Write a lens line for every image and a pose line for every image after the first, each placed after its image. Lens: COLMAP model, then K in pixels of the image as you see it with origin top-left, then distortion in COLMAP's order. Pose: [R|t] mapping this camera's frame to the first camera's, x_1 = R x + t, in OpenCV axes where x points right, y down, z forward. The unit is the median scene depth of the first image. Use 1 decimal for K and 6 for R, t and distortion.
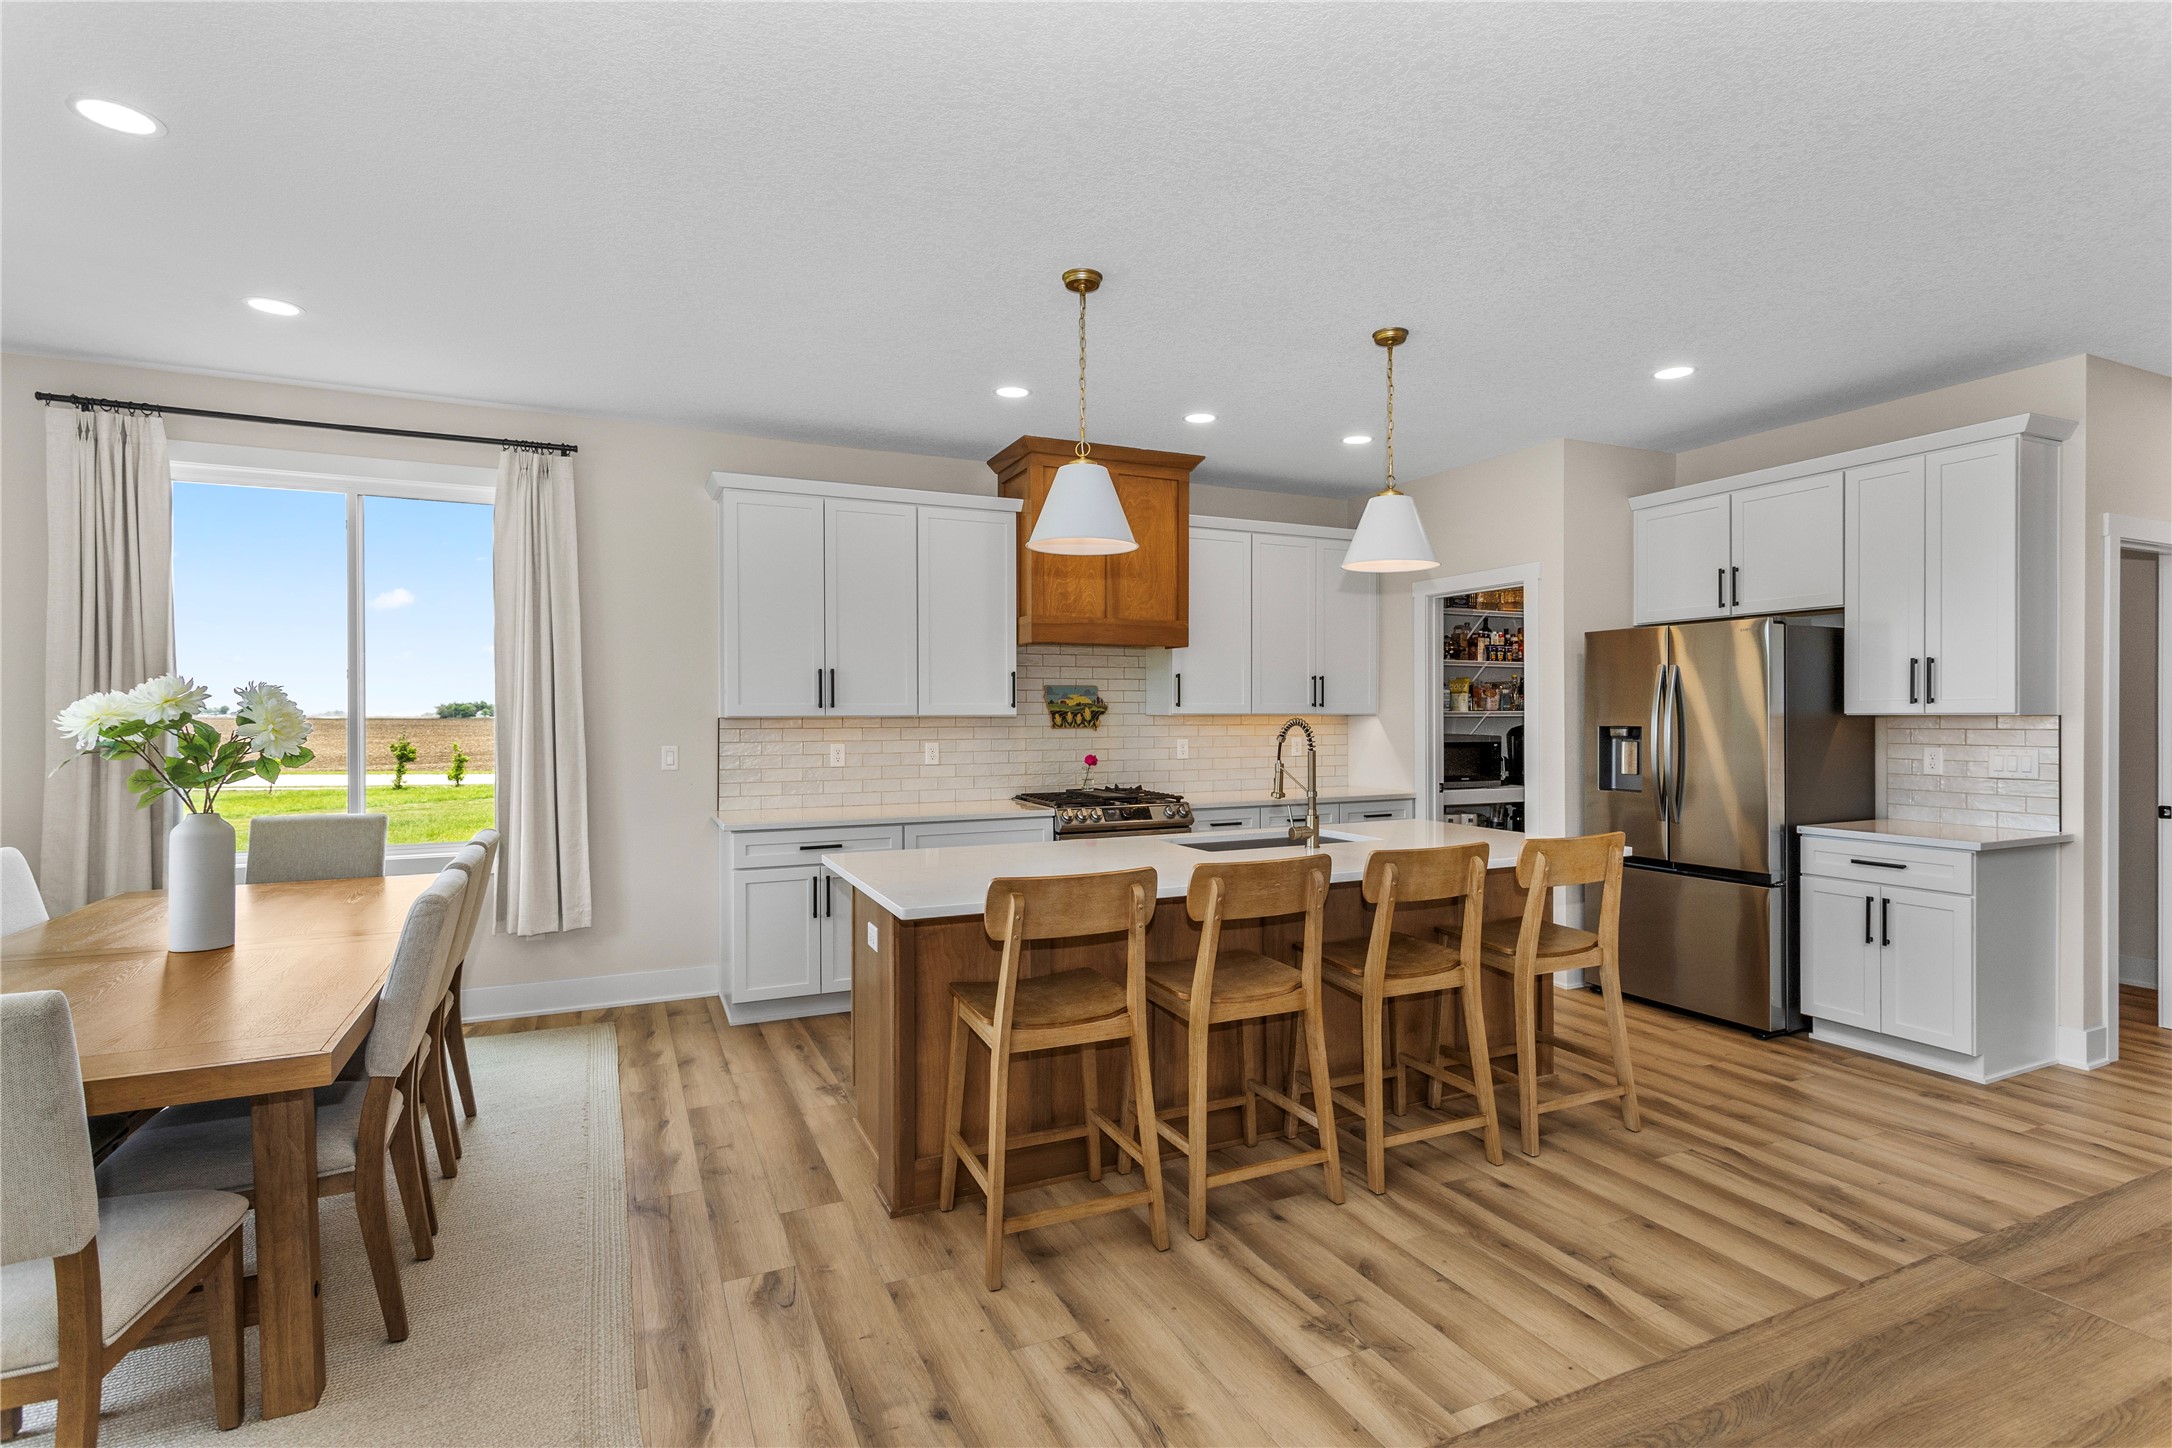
lens RADIAL K [[1040.8, 0, 1094.7], [0, 1040.8, 716.8], [0, 0, 1]] dist [0.000363, 0.000502]
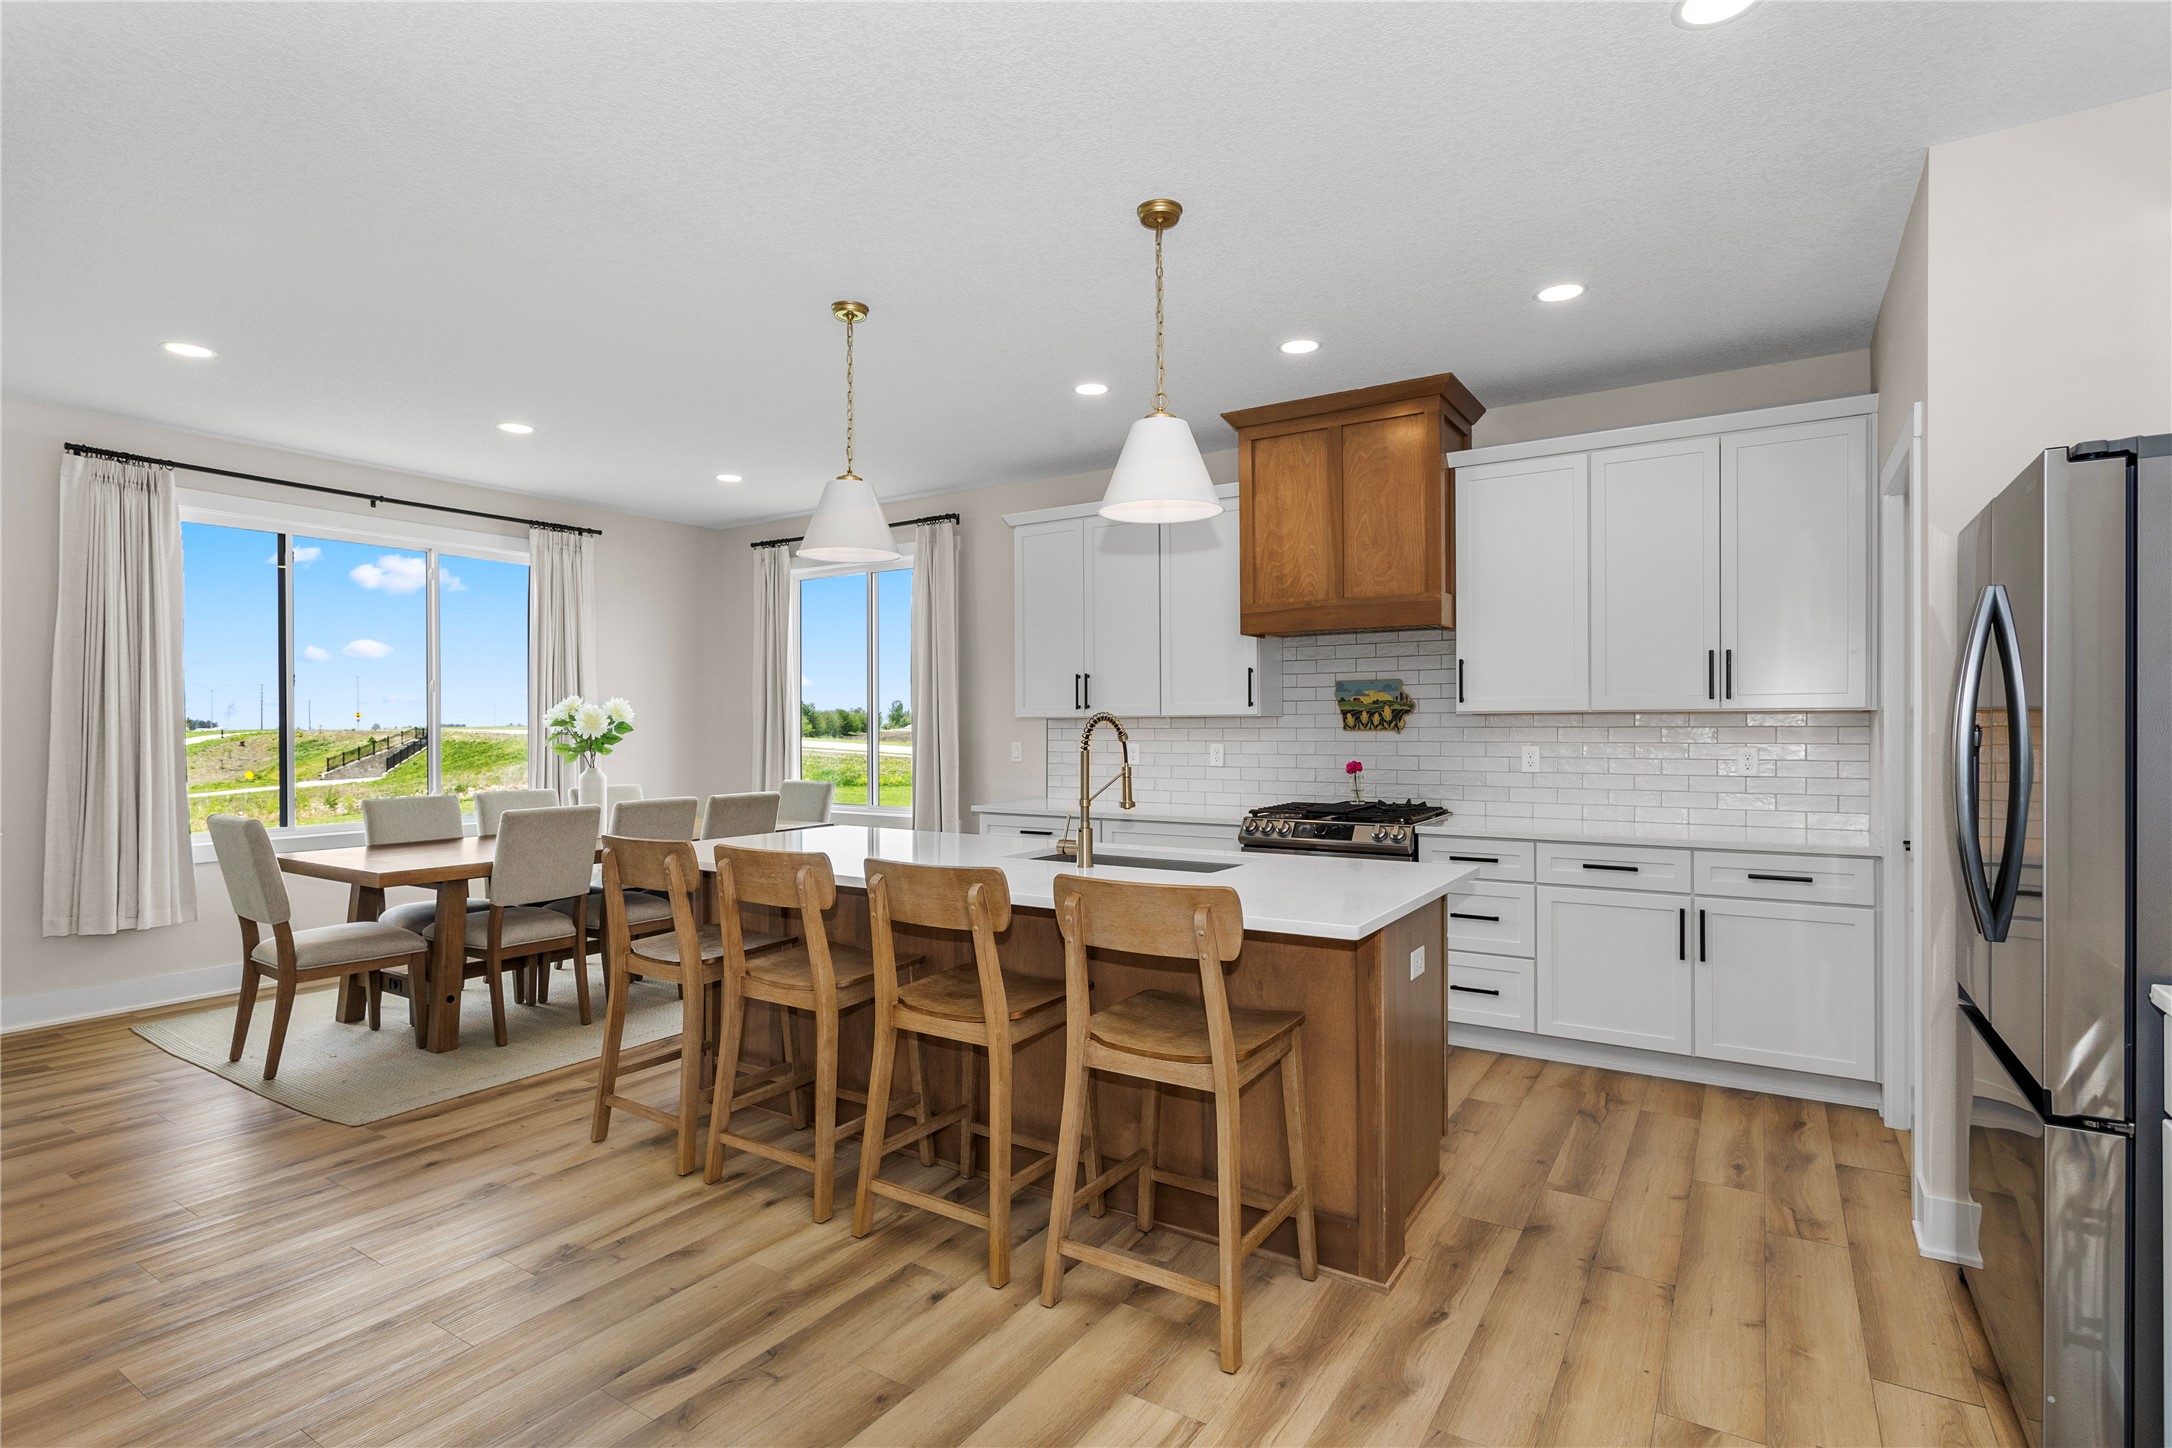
lens RADIAL K [[1059.5, 0, 1085.9], [0, 1059.5, 729.6], [0, 0, 1]] dist [-0.009867, 0.003095]
pose [[0.529667, 0.002311, -0.848202, 0.821322], [0.000352, 0.999996, 0.002945, 0.010954], [0.848205, -0.001858, 0.529664, 0.484271]]
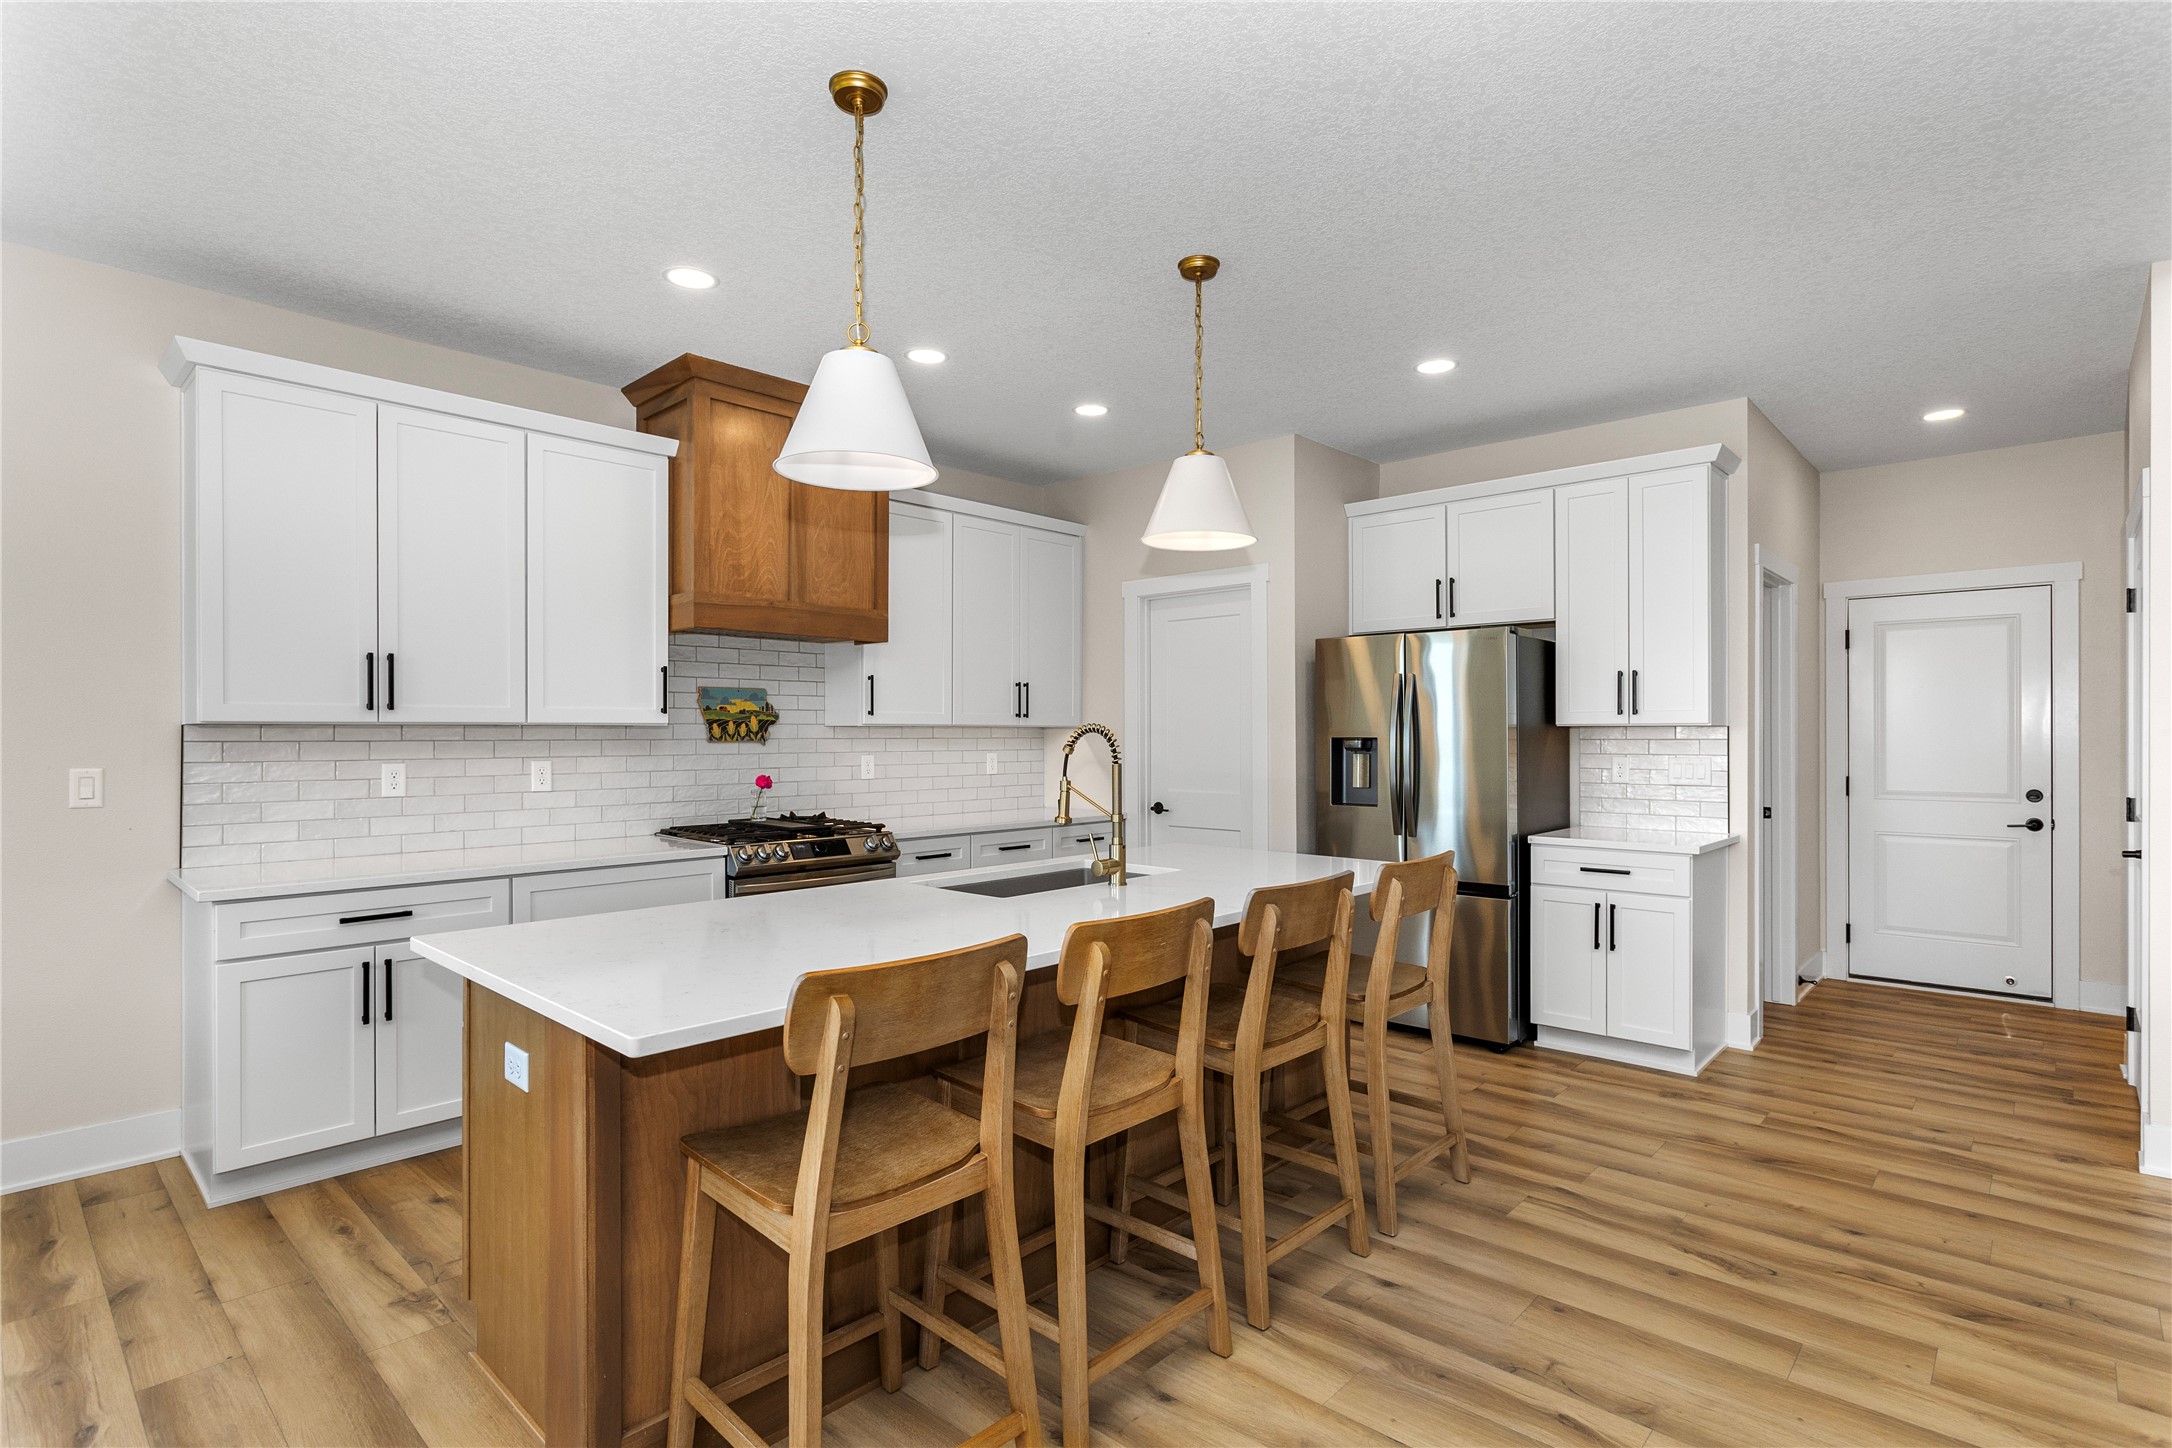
lens RADIAL K [[1059.5, 0, 1085.9], [0, 1059.5, 729.6], [0, 0, 1]] dist [-0.009867, 0.003095]
pose [[0.926673, 0.003552, 0.375852, -0.106141], [-0.000643, 0.999969, -0.007865, 0.010898], [-0.375868, 0.007047, 0.926646, 0.222000]]
